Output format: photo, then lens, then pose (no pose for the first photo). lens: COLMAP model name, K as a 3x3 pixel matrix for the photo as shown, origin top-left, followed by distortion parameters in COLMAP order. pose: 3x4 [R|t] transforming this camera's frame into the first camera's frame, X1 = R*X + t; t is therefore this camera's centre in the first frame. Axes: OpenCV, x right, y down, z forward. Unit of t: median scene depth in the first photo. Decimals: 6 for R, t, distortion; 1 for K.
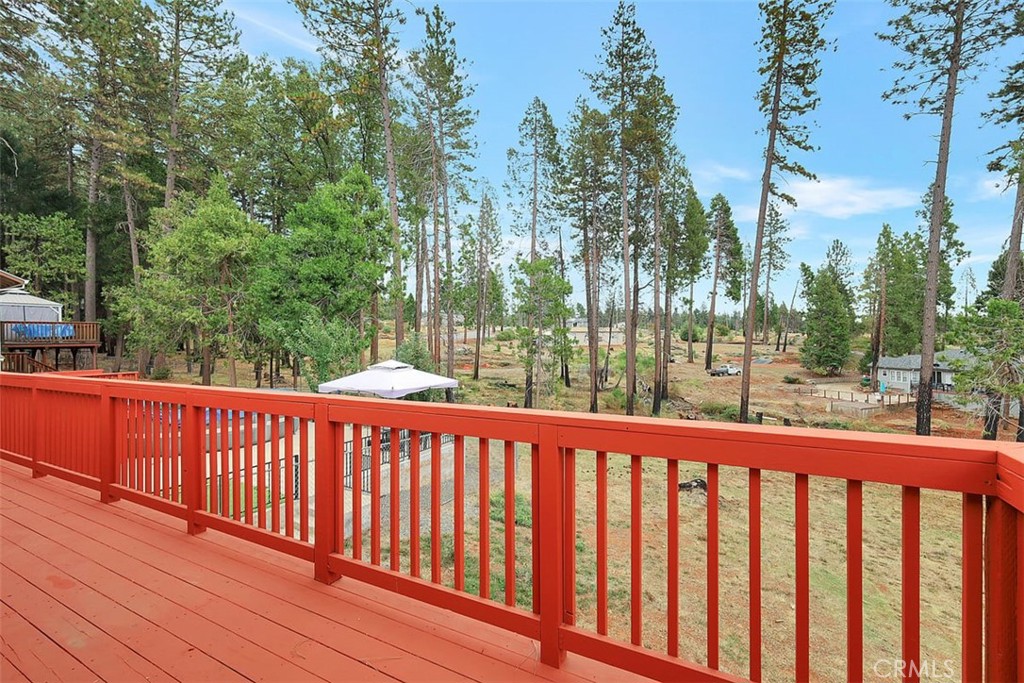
lens RADIAL K [[446.4, 0, 514.6], [0, 446.4, 335.9], [0, 0, 1]] dist [0.000187, 0.001615]
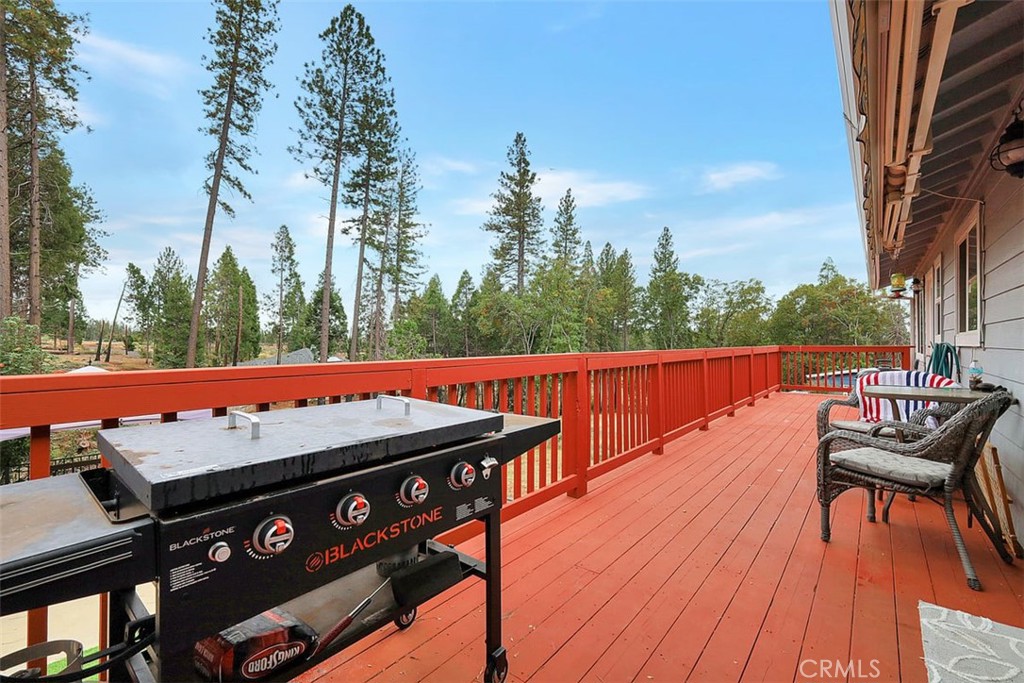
lens RADIAL K [[446.4, 0, 515.7], [0, 446.4, 345.5], [0, 0, 1]] dist [0.000187, 0.001615]
pose [[0.181475, 0.005603, 0.983380, -0.227681], [-0.002914, 0.999982, -0.005160, 0.012541], [-0.983391, -0.001929, 0.181488, 0.118991]]
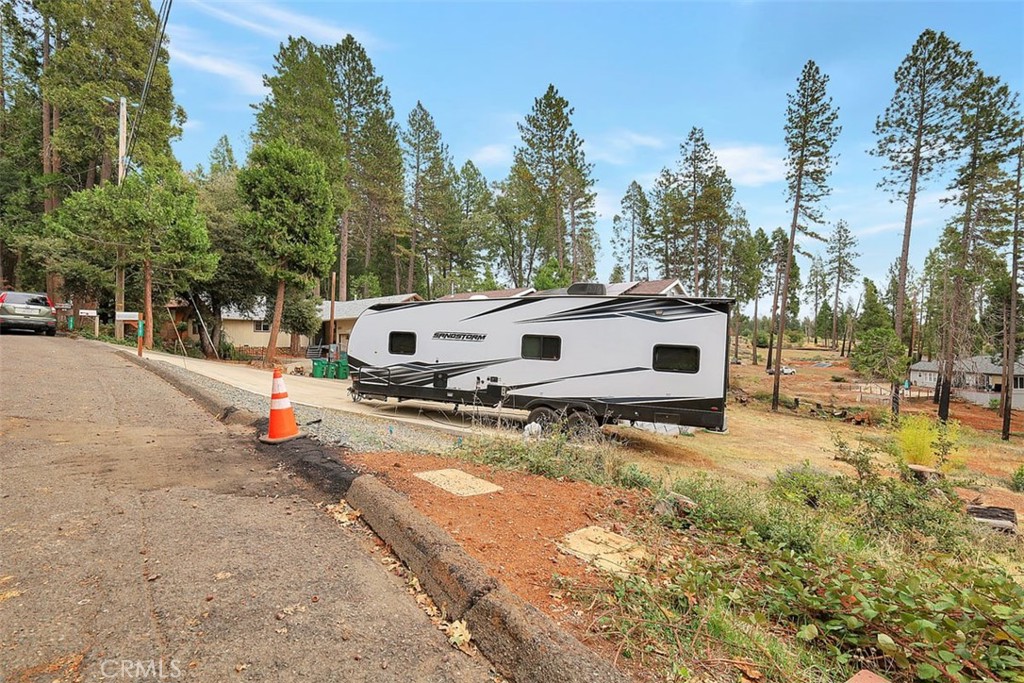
lens RADIAL K [[446.4, 0, 511.9], [0, 446.4, 335.0], [0, 0, 1]] dist [0.000187, 0.001615]
pose [[0.987157, 0.008913, -0.159504, -0.110009], [-0.010050, 0.999930, -0.006321, -0.009542], [0.159437, 0.007842, 0.987177, -0.520106]]
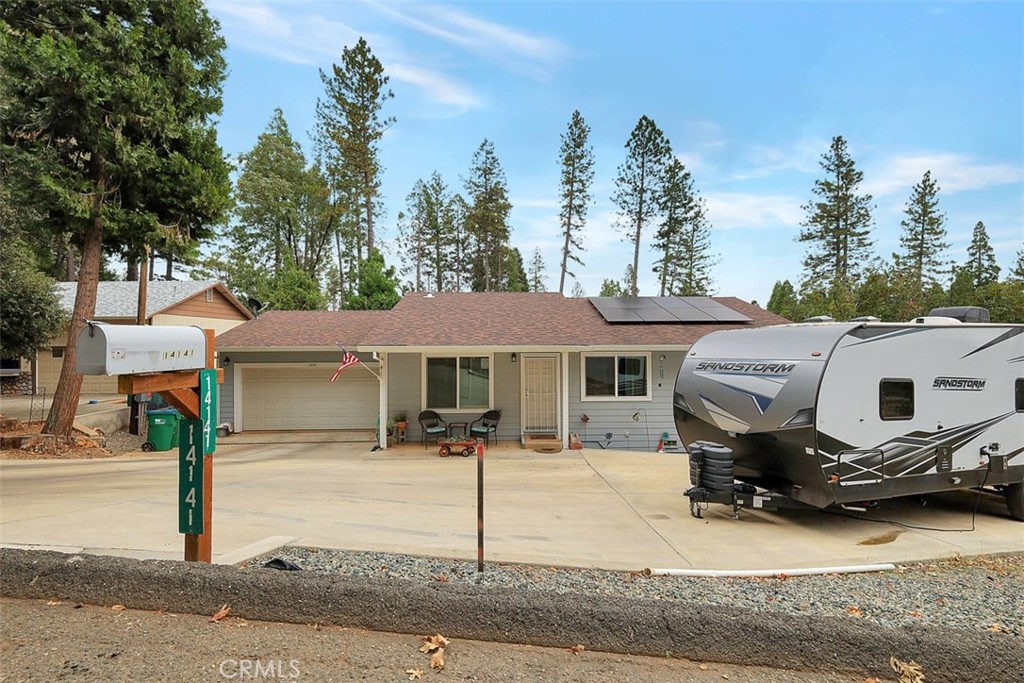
lens RADIAL K [[446.4, 0, 509.9], [0, 446.4, 338.1], [0, 0, 1]] dist [0.000187, 0.001615]
pose [[0.872675, 0.017648, 0.487983, -0.373877], [-0.013331, 0.999835, -0.012320, -0.021125], [-0.488120, 0.004246, 0.872766, -0.348440]]
